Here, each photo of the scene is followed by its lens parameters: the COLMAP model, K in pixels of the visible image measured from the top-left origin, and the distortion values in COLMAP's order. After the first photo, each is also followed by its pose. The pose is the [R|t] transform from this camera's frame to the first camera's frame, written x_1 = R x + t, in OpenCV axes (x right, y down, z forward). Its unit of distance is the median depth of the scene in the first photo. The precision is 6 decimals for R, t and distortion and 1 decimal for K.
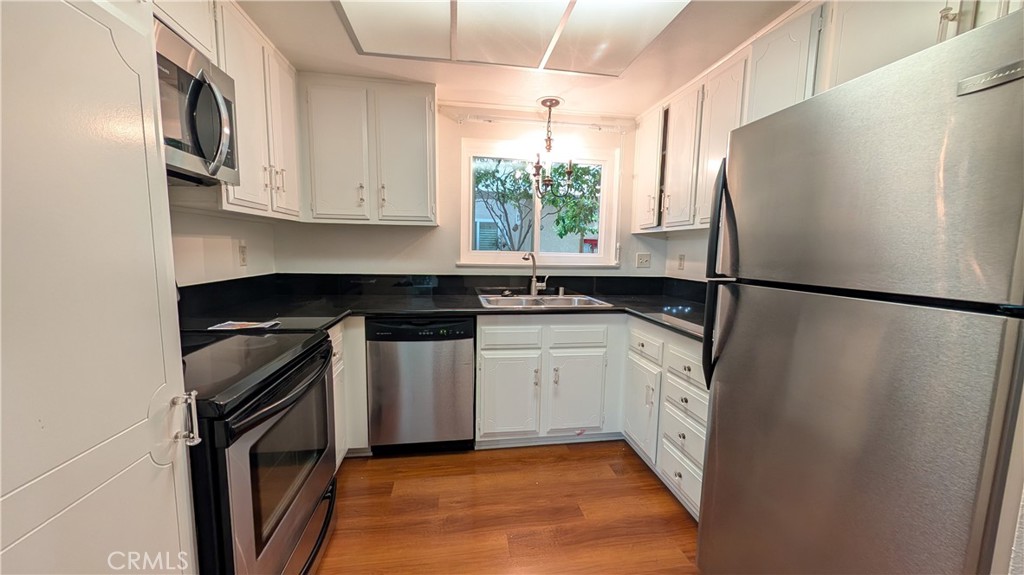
lens RADIAL K [[372.2, 0, 515.1], [0, 372.2, 287.6], [0, 0, 1]] dist [-0.000643, -0.000061]
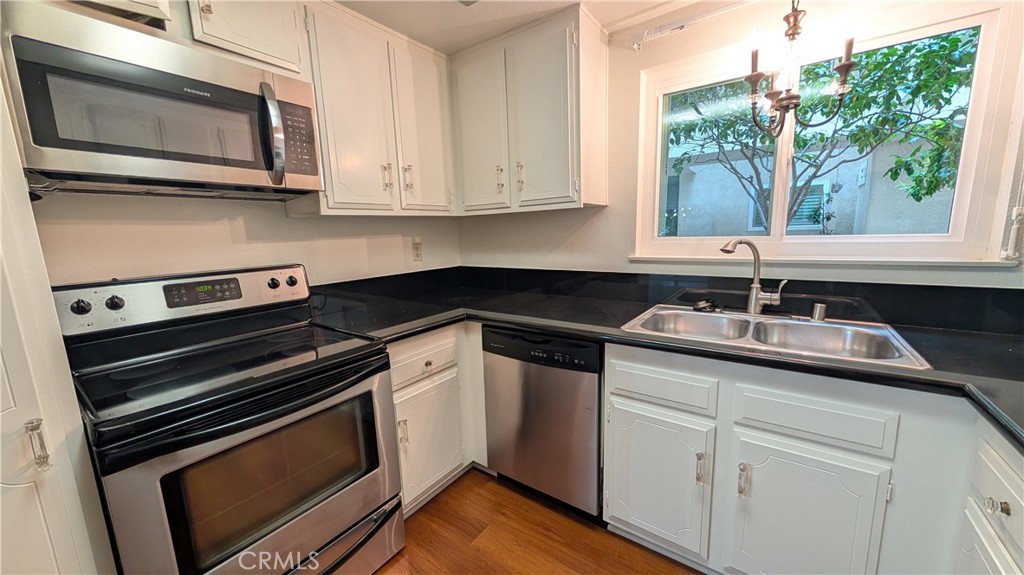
lens RADIAL K [[372.2, 0, 514.0], [0, 372.2, 289.6], [0, 0, 1]] dist [-0.000643, -0.000061]
pose [[0.704689, 0.067707, -0.706279, 0.228012], [-0.026258, 0.997243, 0.069401, -0.054033], [0.709031, -0.030361, 0.704524, 0.399855]]
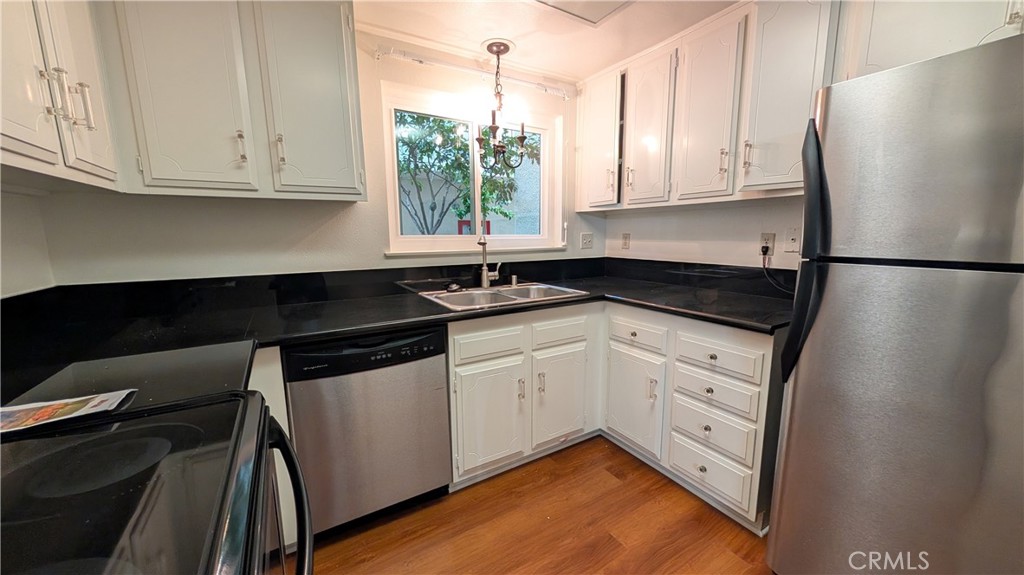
lens RADIAL K [[372.2, 0, 515.0], [0, 372.2, 288.4], [0, 0, 1]] dist [-0.000643, -0.000061]
pose [[0.925194, -0.080837, 0.370785, -0.233897], [0.062427, 0.996159, 0.061409, -0.028382], [-0.374325, -0.033668, 0.926686, 0.244677]]
